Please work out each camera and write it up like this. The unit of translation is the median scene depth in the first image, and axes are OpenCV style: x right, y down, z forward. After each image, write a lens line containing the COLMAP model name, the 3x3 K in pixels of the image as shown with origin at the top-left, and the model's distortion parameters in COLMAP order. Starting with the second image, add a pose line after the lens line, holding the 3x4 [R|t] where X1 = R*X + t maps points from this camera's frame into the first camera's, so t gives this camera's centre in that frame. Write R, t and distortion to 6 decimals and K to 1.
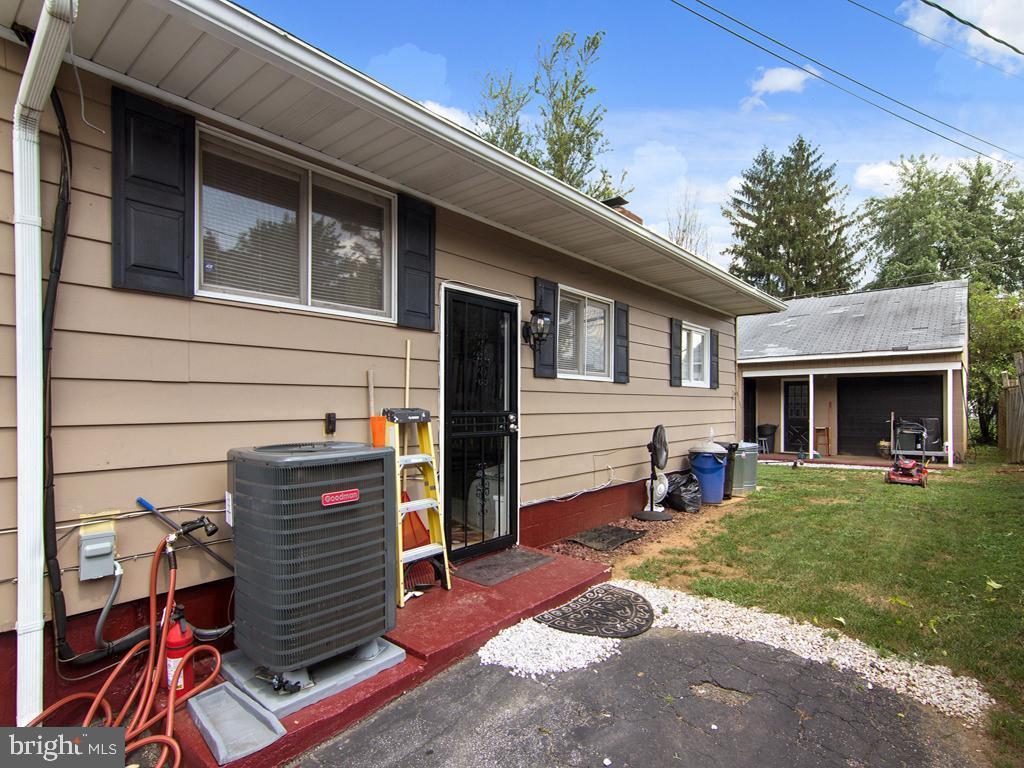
lens RADIAL K [[529.6, 0, 510.5], [0, 529.6, 400.0], [0, 0, 1]] dist [0.004452, 0.000493]
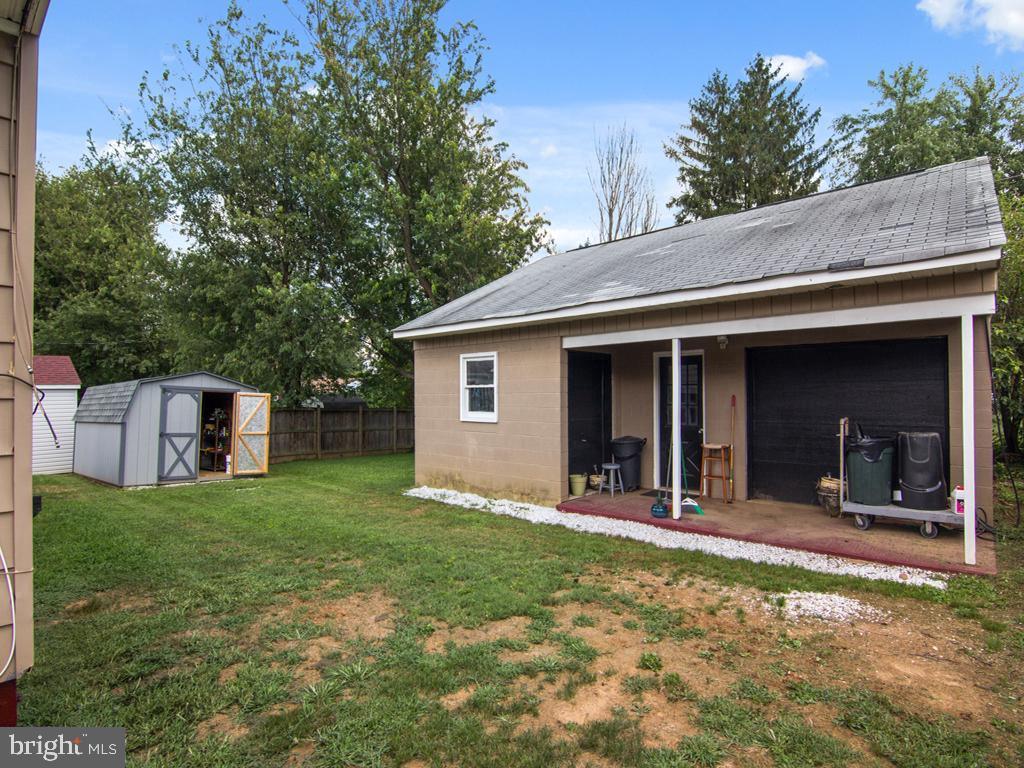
lens RADIAL K [[537.6, 0, 512.0], [0, 537.6, 384.0], [0, 0, 1]] dist [-0.004054, -0.016325]
pose [[0.999968, -0.005683, 0.005662, 0.203191], [0.005737, 0.999938, -0.009553, -0.001963], [-0.005607, 0.009585, 0.999938, 0.253729]]
